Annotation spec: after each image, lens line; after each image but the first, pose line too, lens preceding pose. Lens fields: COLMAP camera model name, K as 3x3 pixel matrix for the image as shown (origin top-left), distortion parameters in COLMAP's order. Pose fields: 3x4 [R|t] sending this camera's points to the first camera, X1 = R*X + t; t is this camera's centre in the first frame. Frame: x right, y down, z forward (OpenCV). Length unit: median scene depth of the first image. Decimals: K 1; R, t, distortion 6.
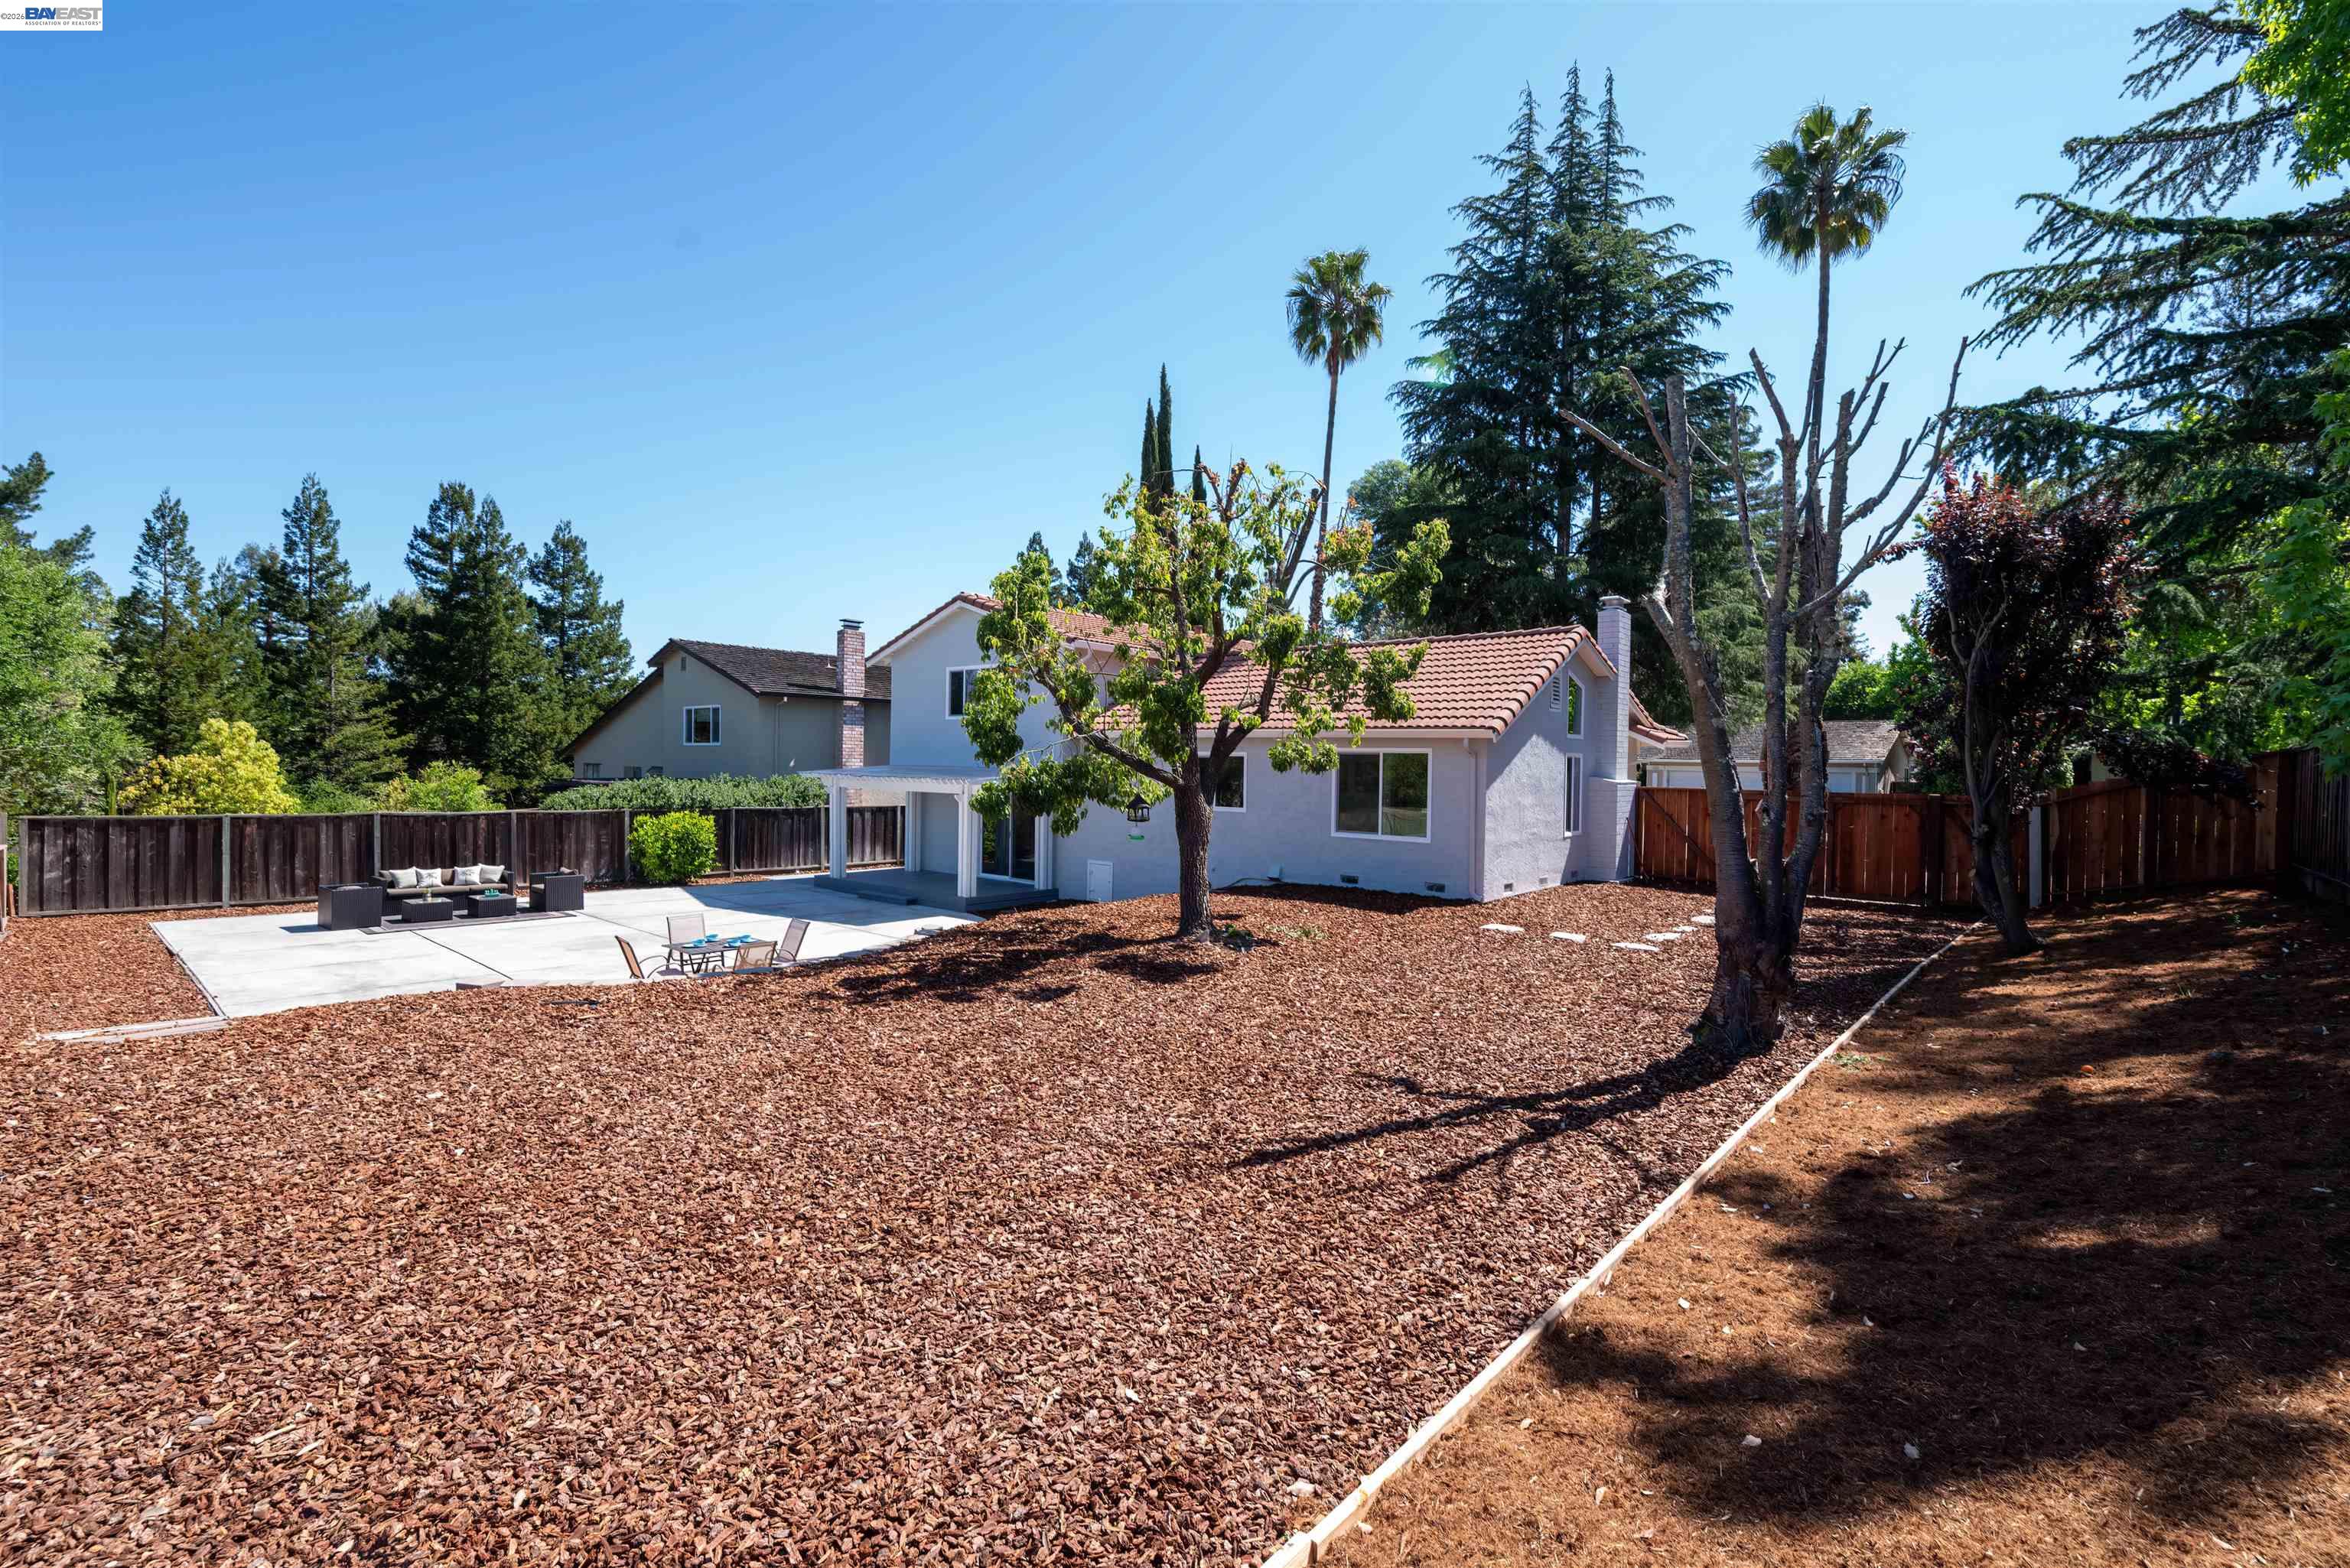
lens RADIAL K [[1011.4, 0, 1183.2], [0, 1011.4, 784.9], [0, 0, 1]] dist [-0.000240, 0.000968]
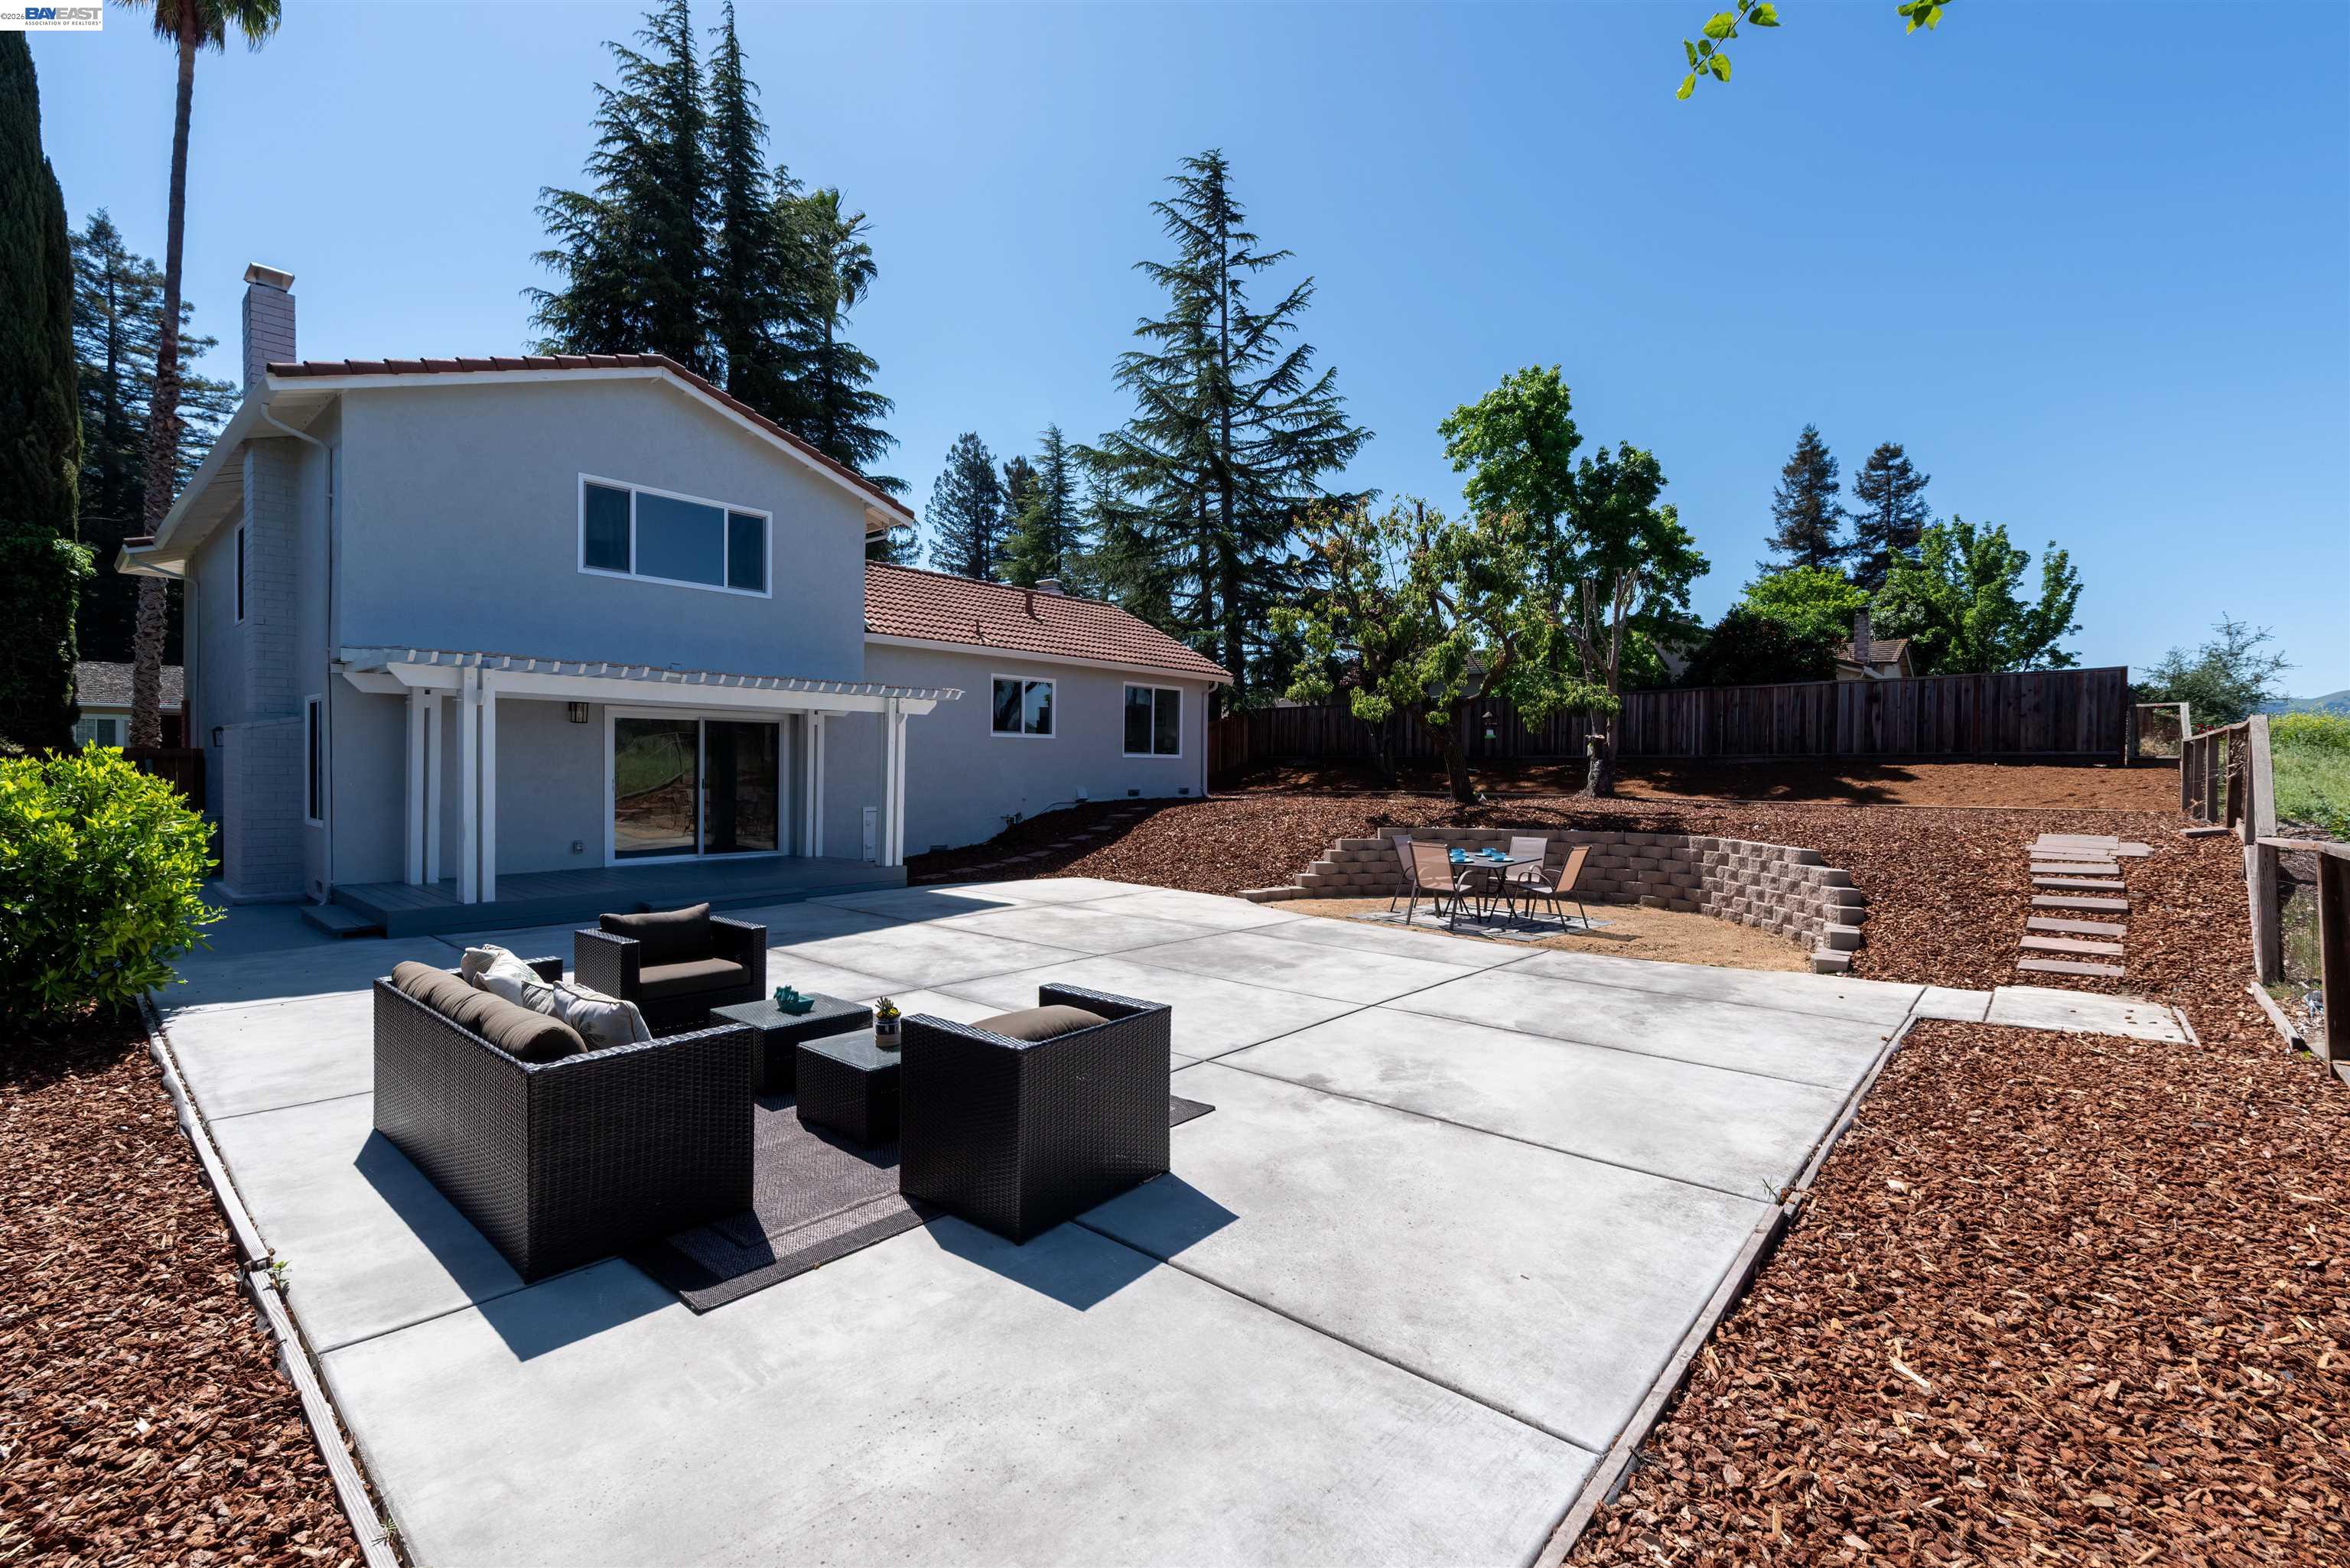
lens RADIAL K [[1011.4, 0, 1183.8], [0, 1011.4, 764.7], [0, 0, 1]] dist [-0.000240, 0.000968]
pose [[0.008604, -0.017661, 0.999807, -0.596467], [0.011448, 0.999780, 0.017562, 0.023018], [-0.999897, 0.011295, 0.008804, 0.540611]]
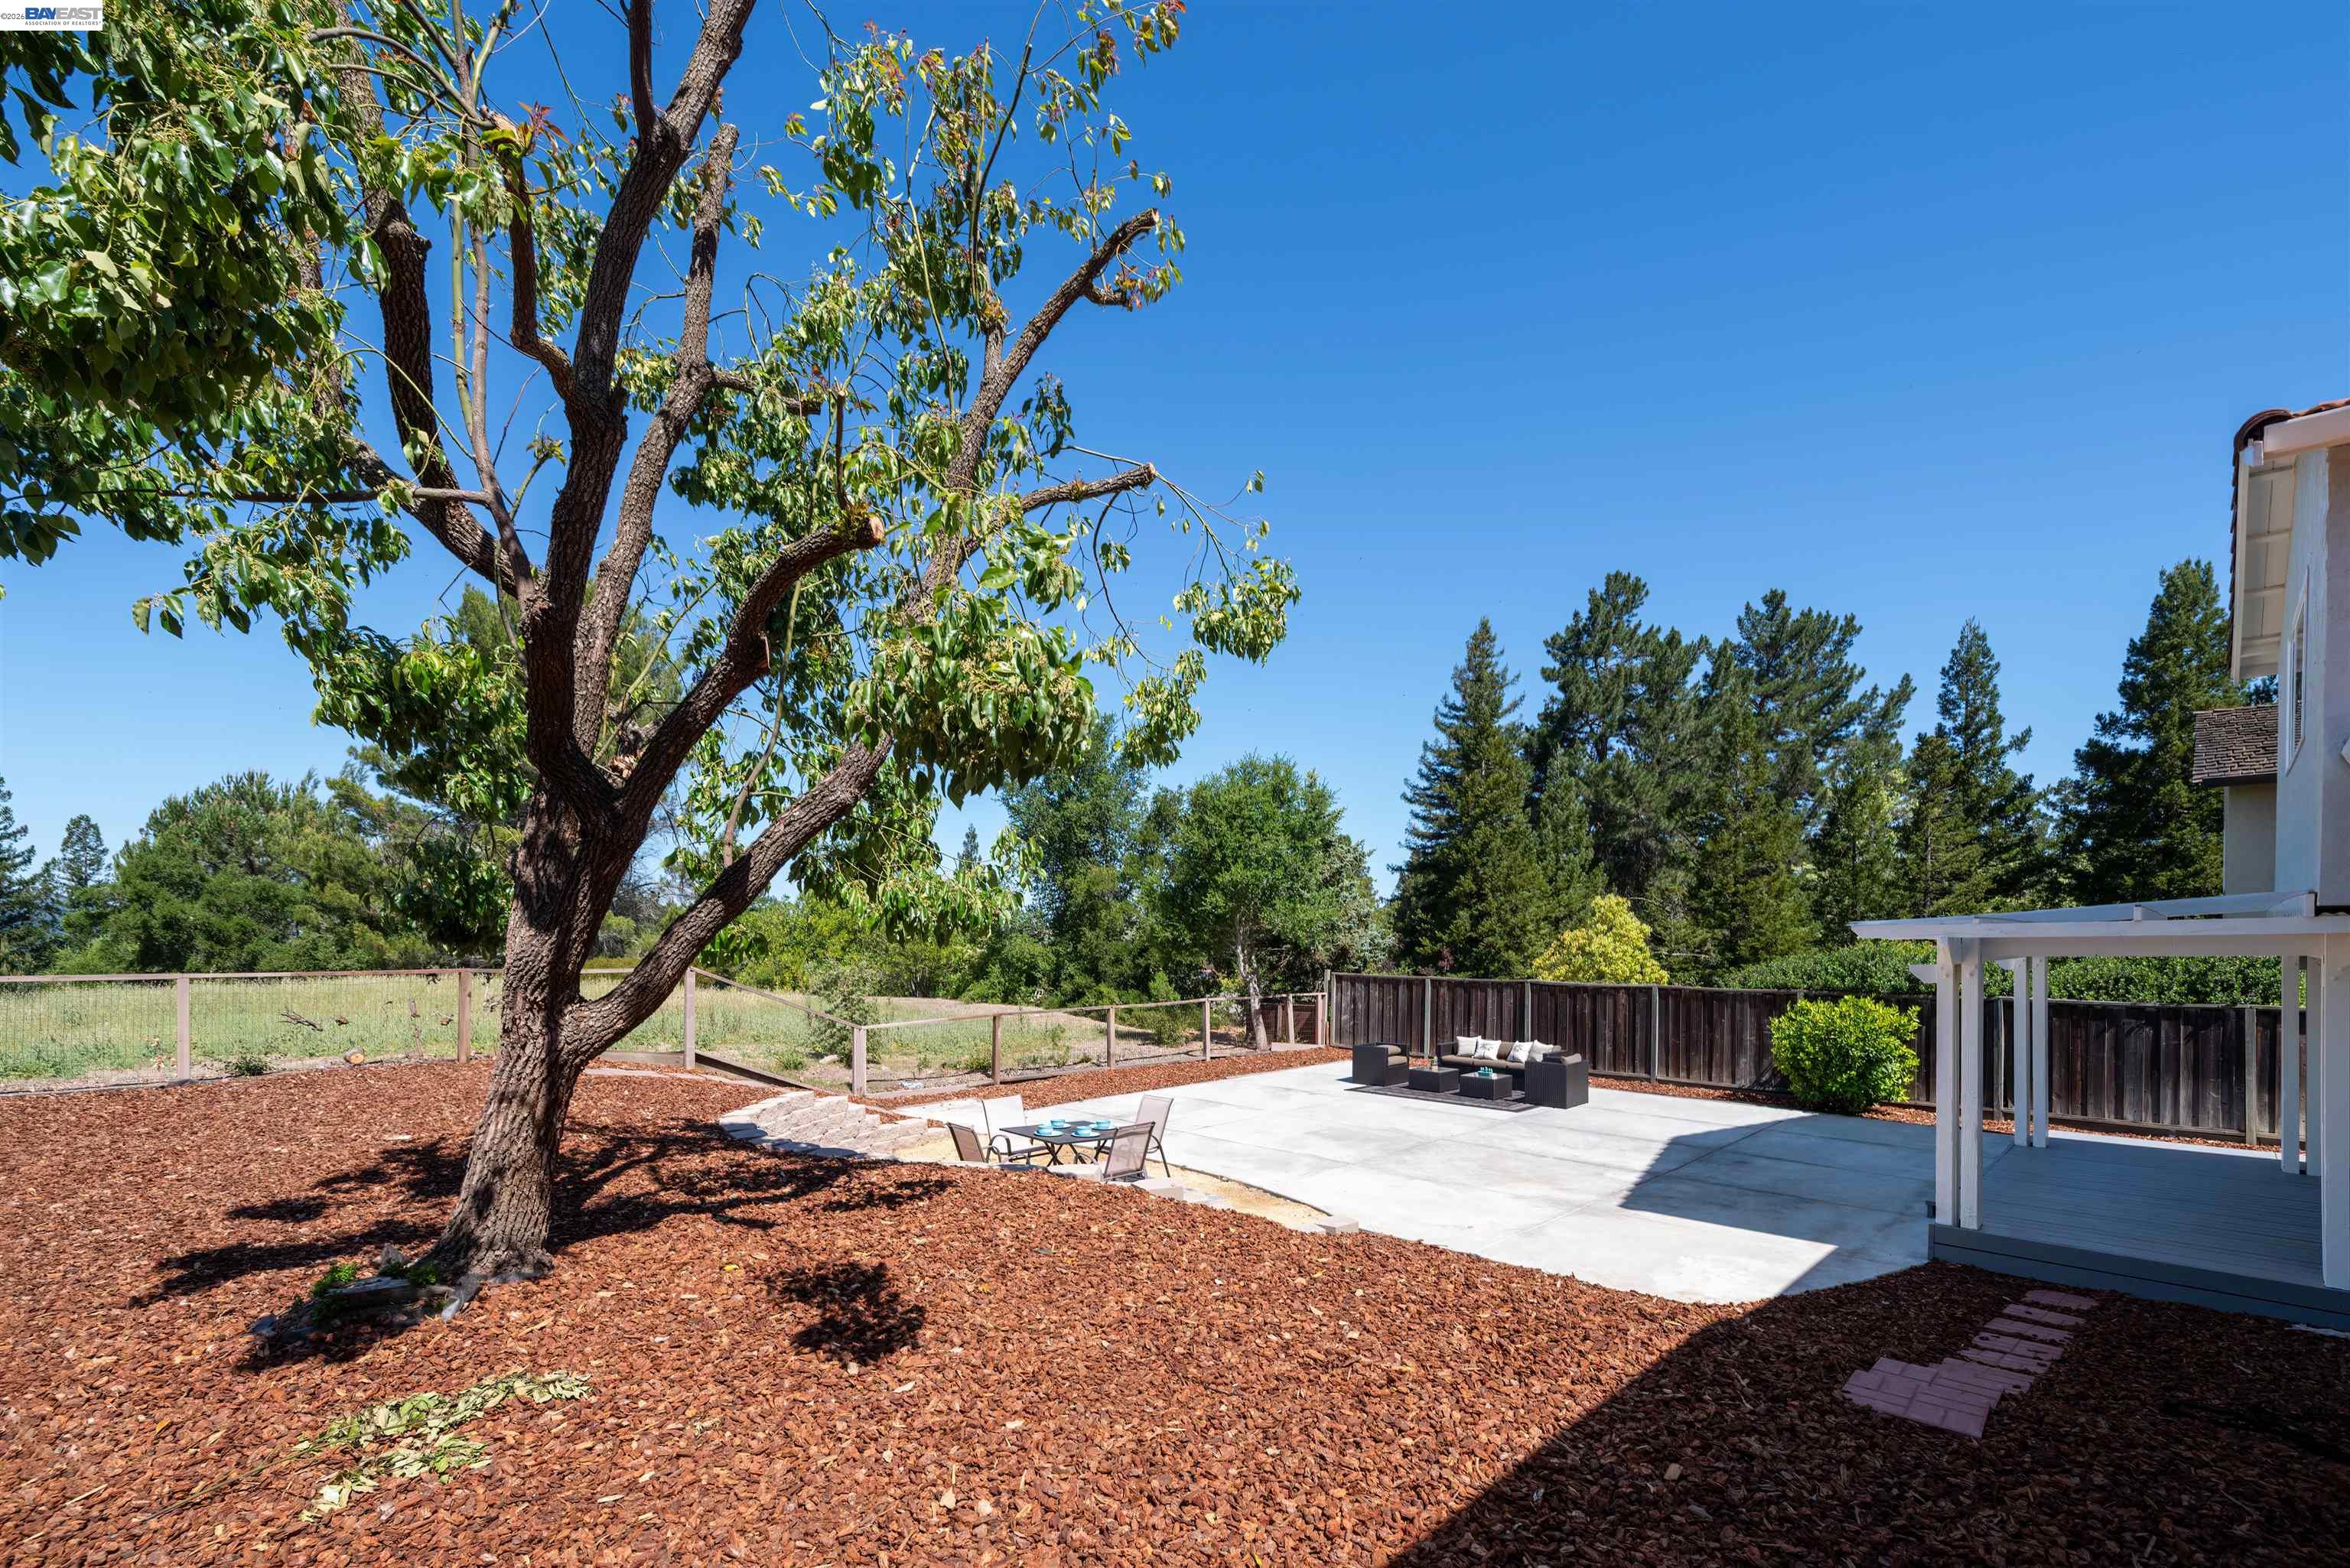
lens RADIAL K [[1011.4, 0, 1185.5], [0, 1011.4, 991.3], [0, 0, 1]] dist [-0.000240, 0.000968]
pose [[-0.088314, 0.031664, -0.995589, 0.125641], [-0.021926, 0.999191, 0.033724, 0.008584], [0.995851, 0.024807, -0.087549, 0.500305]]
